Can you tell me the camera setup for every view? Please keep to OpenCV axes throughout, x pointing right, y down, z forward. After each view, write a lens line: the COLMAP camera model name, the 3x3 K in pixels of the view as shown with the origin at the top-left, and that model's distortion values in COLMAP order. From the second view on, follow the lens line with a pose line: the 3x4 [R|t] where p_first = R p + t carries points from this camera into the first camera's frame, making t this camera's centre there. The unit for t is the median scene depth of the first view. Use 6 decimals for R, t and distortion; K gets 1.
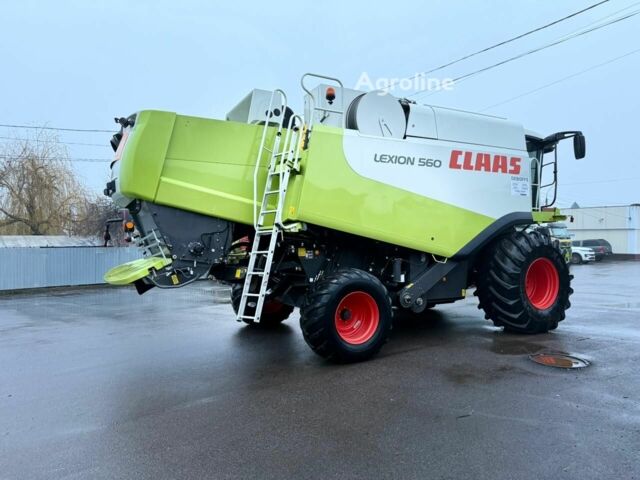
lens RADIAL K [[449.7, 0, 320.0], [0, 449.7, 240.0], [0, 0, 1]] dist [0.124940, -0.214259]
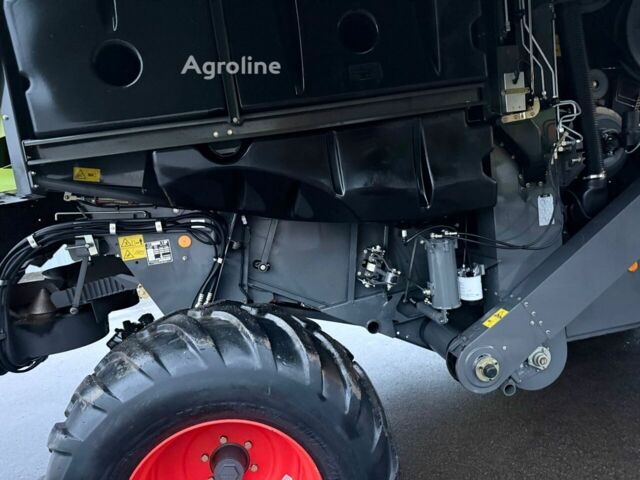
lens RADIAL K [[449.7, 0, 320.0], [0, 449.7, 240.0], [0, 0, 1]] dist [0.124940, -0.214259]
pose [[0.931057, -0.078279, -0.356379, 0.194272], [0.135166, 0.981222, 0.137601, -0.006642], [0.338916, -0.176284, 0.924154, 0.663179]]
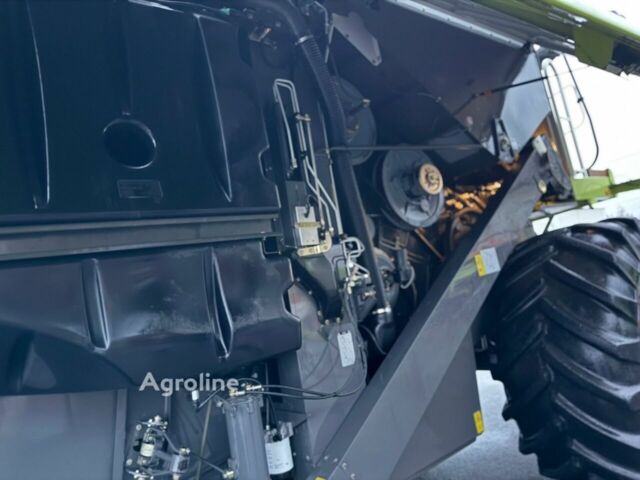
lens RADIAL K [[449.7, 0, 320.0], [0, 449.7, 240.0], [0, 0, 1]] dist [0.124940, -0.214259]
pose [[0.975475, -0.151966, 0.159235, 0.176687], [0.169850, 0.979816, -0.105414, -0.003243], [-0.140002, 0.129875, 0.981597, 0.715925]]
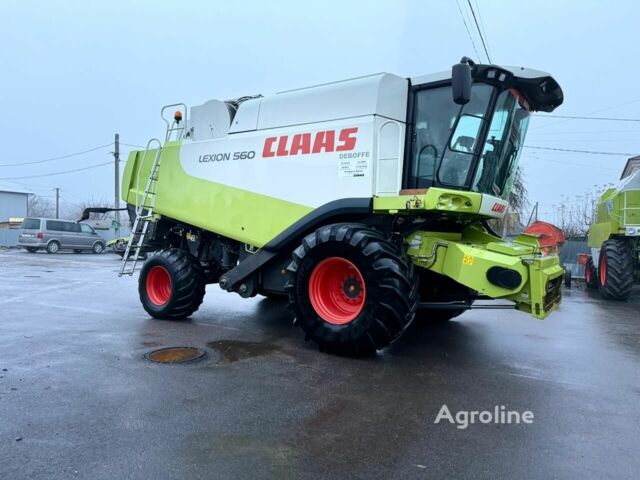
lens RADIAL K [[449.7, 0, 320.0], [0, 449.7, 240.0], [0, 0, 1]] dist [0.124940, -0.214259]
pose [[0.459899, 0.041828, -0.886985, 1.210471], [-0.027579, 0.999081, 0.032814, -0.015266], [0.887543, 0.009371, 0.460630, 0.659581]]
